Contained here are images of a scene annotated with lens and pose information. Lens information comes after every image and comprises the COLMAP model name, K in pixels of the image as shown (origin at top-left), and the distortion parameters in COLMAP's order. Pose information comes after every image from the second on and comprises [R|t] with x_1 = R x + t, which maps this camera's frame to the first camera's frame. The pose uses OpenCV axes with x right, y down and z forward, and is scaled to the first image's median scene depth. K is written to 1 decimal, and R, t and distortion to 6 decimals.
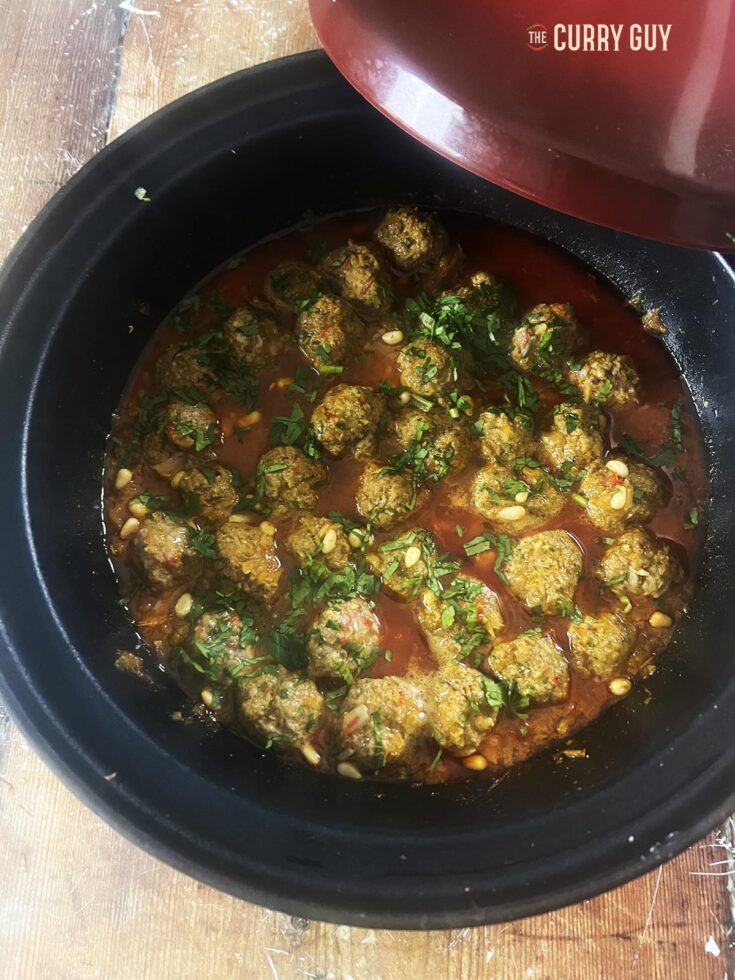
lens RADIAL K [[711.7, 0, 386.2], [0, 711.7, 482.2], [0, 0, 1]] dist [0.005028, -0.020325]
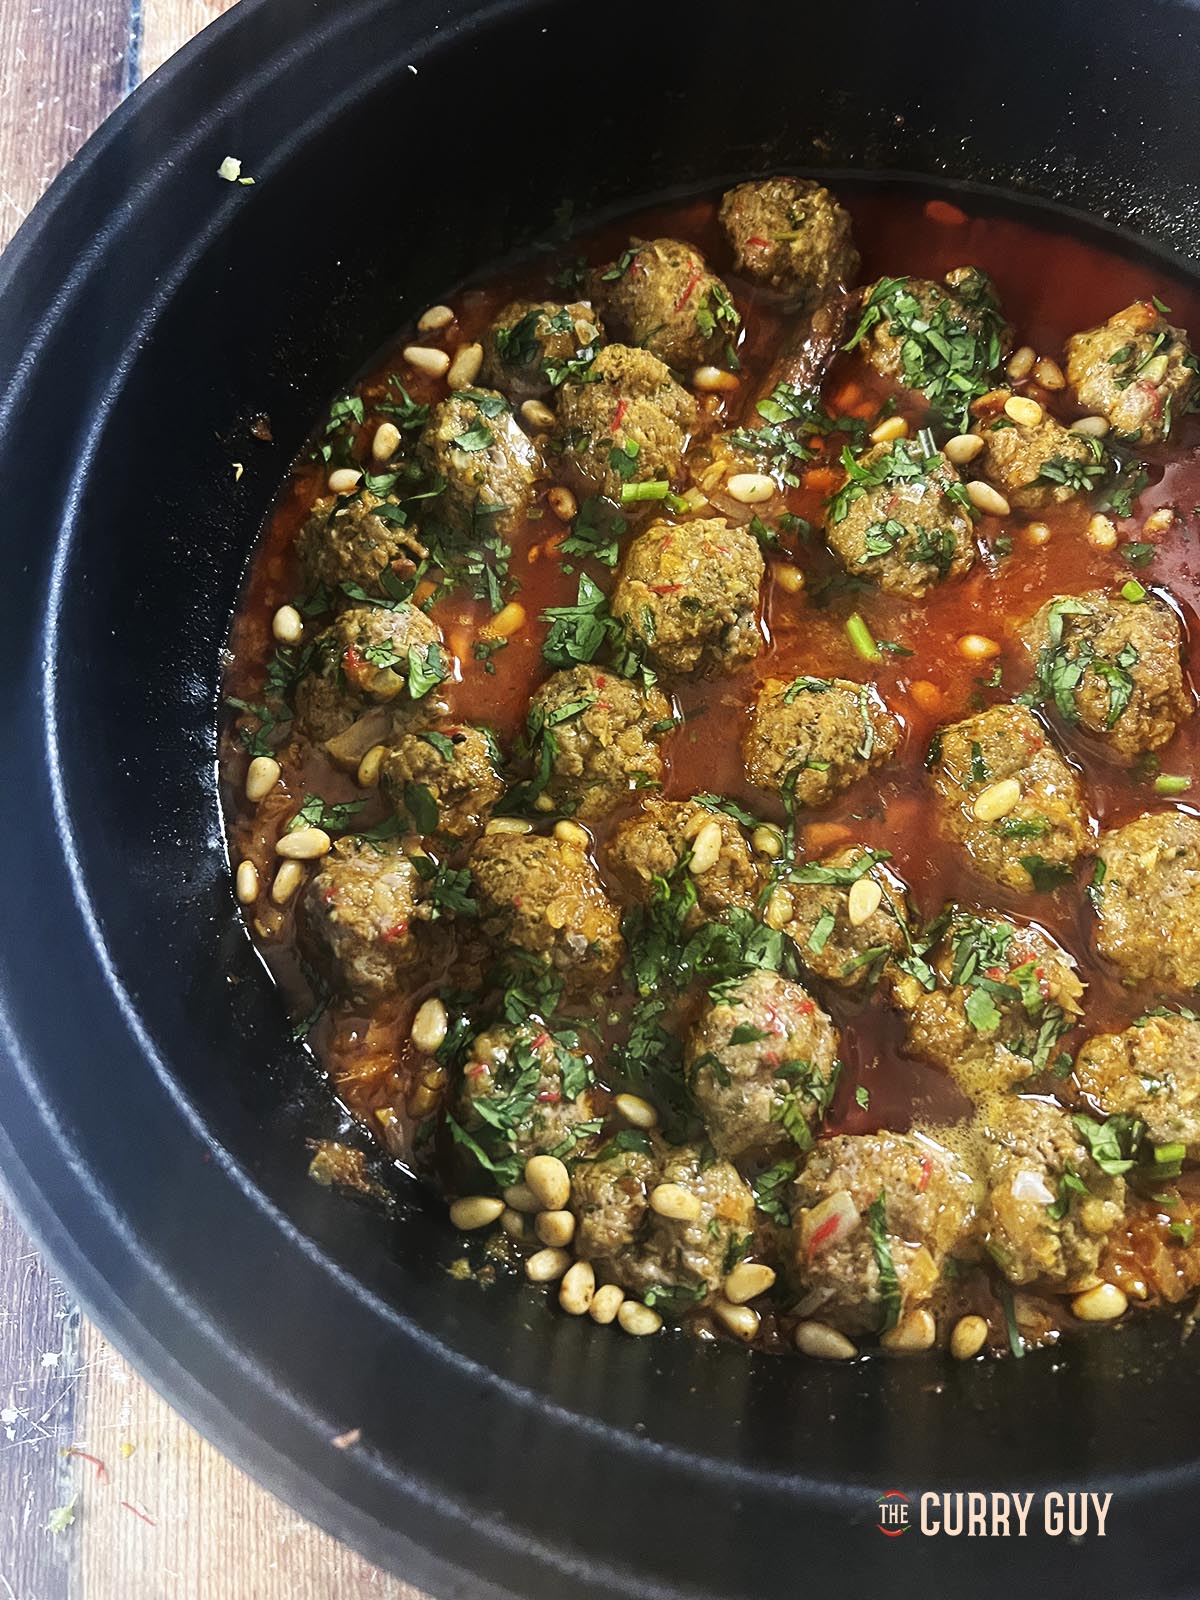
lens RADIAL K [[1162.0, 0, 622.5], [0, 1162.0, 786.1], [0, 0, 1]] dist [0.005028, -0.020325]
pose [[0.991276, -0.131695, 0.005247, -0.141319], [0.131797, 0.990699, -0.033834, 0.060033], [-0.000742, 0.034231, 0.999414, 0.236256]]
